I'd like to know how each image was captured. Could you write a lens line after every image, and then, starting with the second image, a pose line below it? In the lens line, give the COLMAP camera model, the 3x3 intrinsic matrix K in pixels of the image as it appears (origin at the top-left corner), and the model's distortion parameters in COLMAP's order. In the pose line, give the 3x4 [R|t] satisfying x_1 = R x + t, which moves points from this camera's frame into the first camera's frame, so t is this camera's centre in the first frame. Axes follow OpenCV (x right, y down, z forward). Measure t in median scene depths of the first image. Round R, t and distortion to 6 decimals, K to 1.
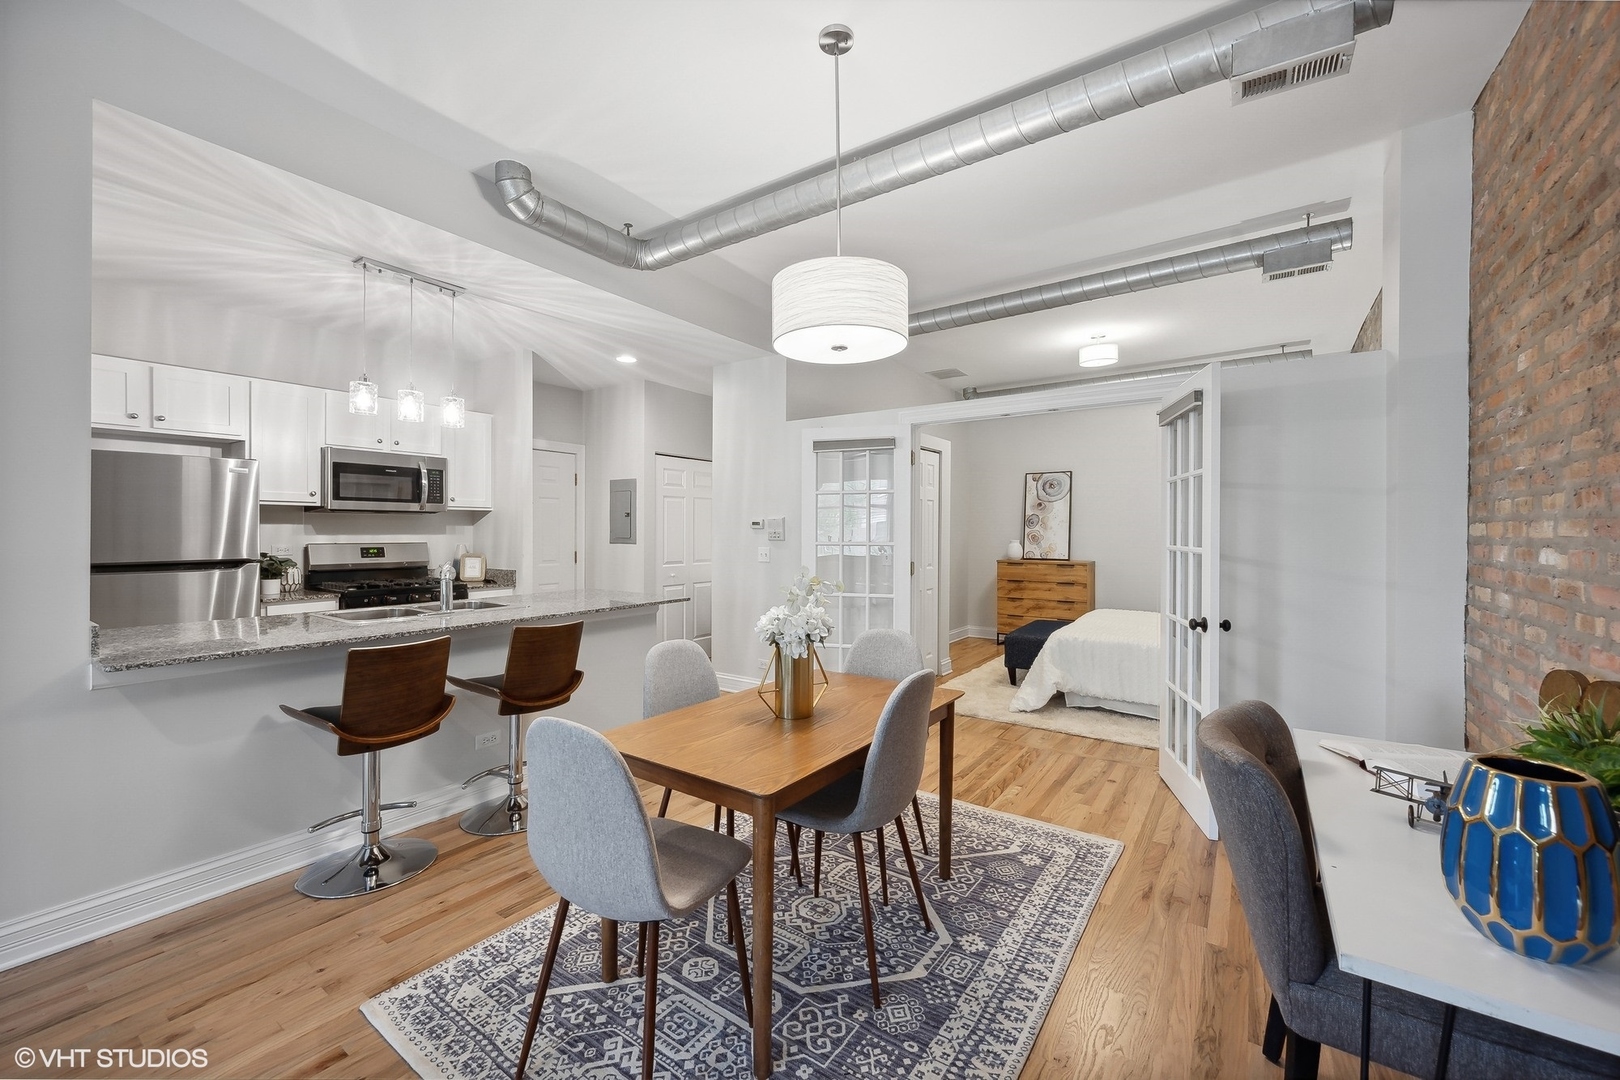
lens RADIAL K [[644.4, 0, 808.2], [0, 644.4, 545.2], [0, 0, 1]] dist [0.000341, 0.000185]
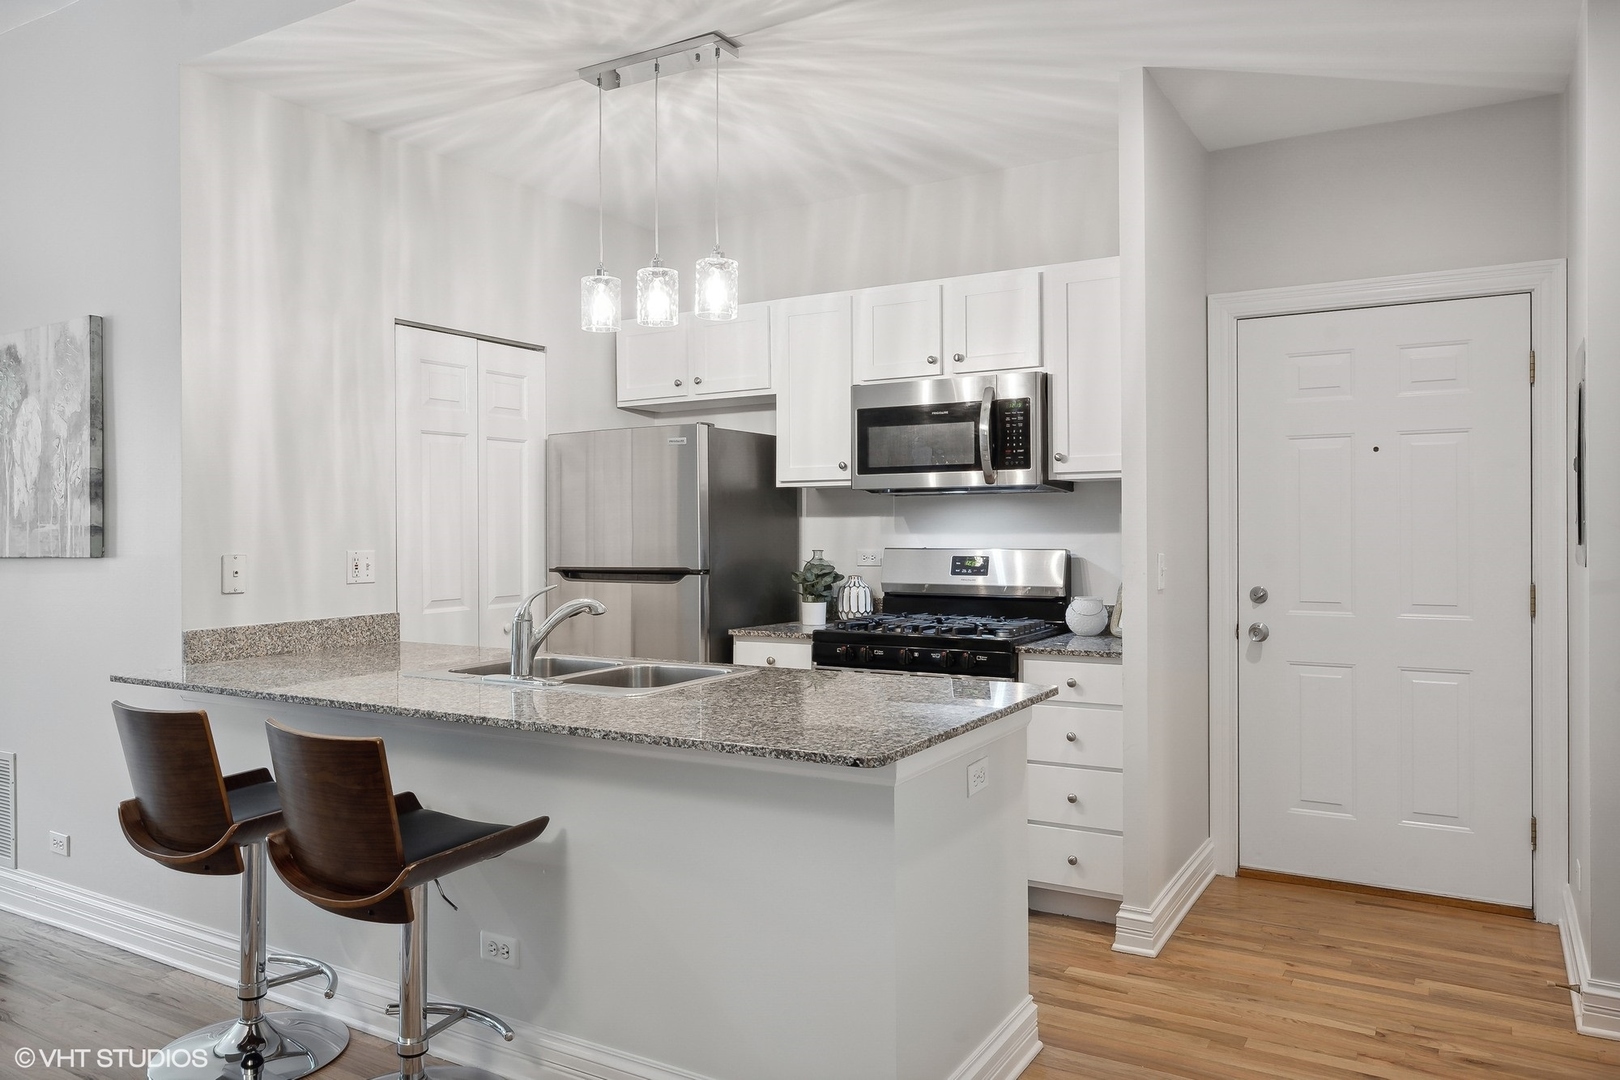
lens RADIAL K [[1132.8, 0, 812.8], [0, 1132.8, 533.2], [0, 0, 1]] dist [0.005587, 0.000868]
pose [[0.092413, -0.000151, -0.995721, 0.287122], [-0.008493, 0.999963, -0.000940, -0.015453], [0.995685, 0.008544, 0.092408, 0.864196]]
